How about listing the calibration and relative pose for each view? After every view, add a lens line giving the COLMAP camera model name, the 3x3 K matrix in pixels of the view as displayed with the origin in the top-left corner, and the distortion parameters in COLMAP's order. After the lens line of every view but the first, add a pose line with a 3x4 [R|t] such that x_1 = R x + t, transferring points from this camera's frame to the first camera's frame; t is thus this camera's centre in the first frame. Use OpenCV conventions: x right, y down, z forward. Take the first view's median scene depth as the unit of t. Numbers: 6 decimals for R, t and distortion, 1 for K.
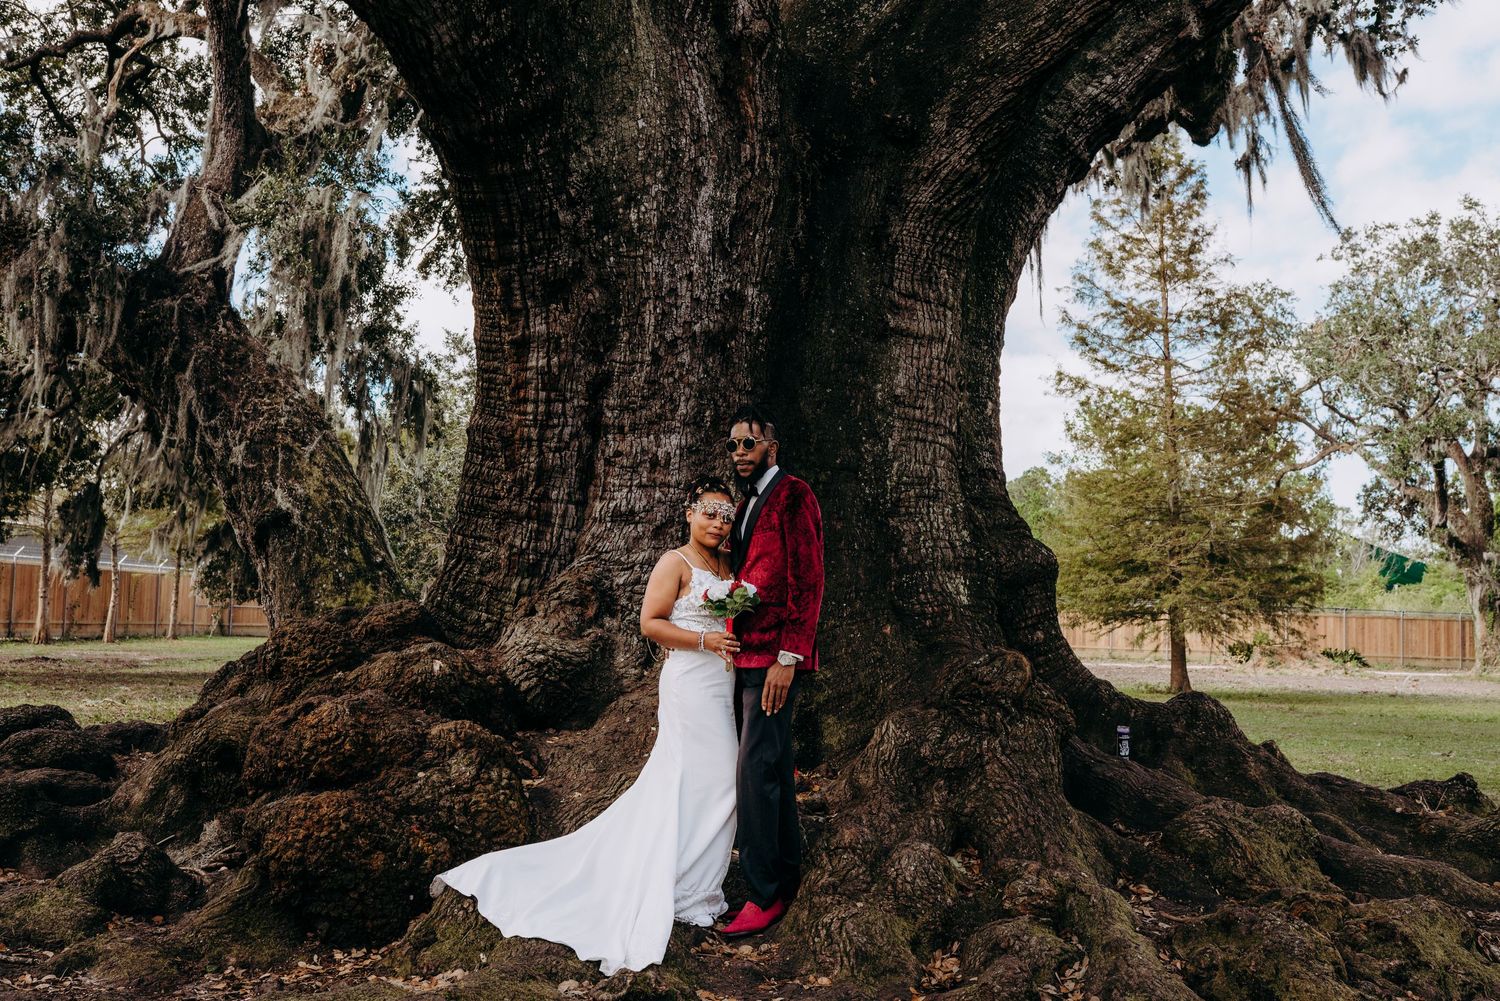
lens RADIAL K [[1588.8, 0, 750.0], [0, 1588.8, 500.5], [0, 0, 1]] dist [0.006623, -0.002205]
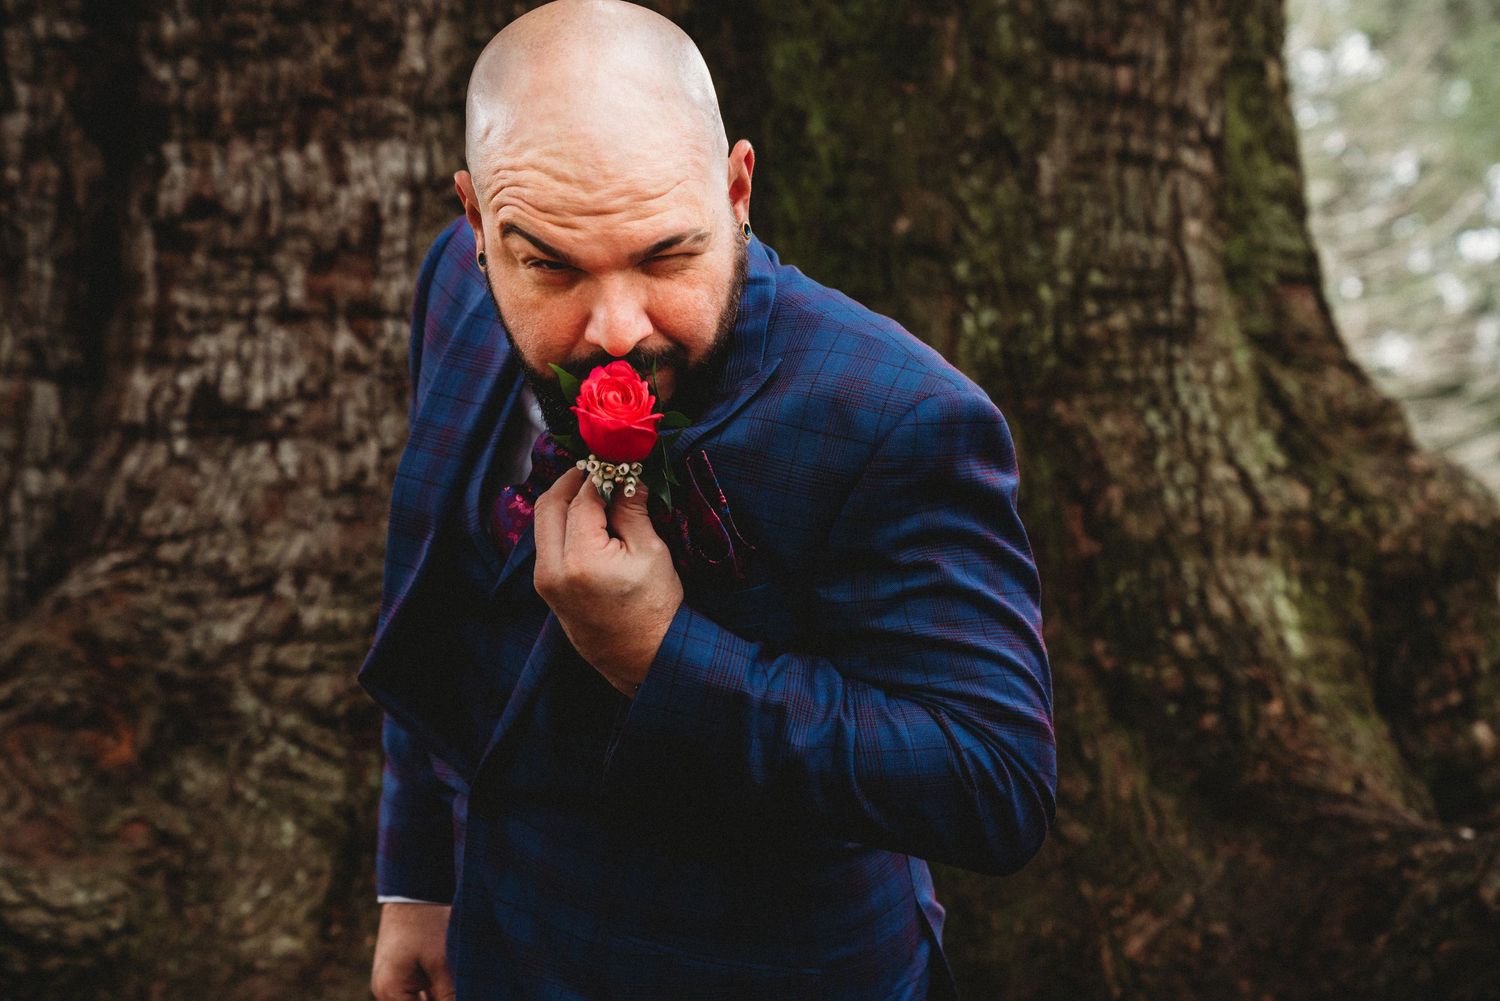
lens RADIAL K [[2726.7, 0, 750.0], [0, 2726.7, 500.5], [0, 0, 1]] dist [0.332511, 0.057678]
pose [[0.990575, -0.034248, 0.132618, -0.051893], [0.029682, 0.998902, 0.036256, 0.009806], [-0.133714, -0.031978, 0.990504, 0.467519]]
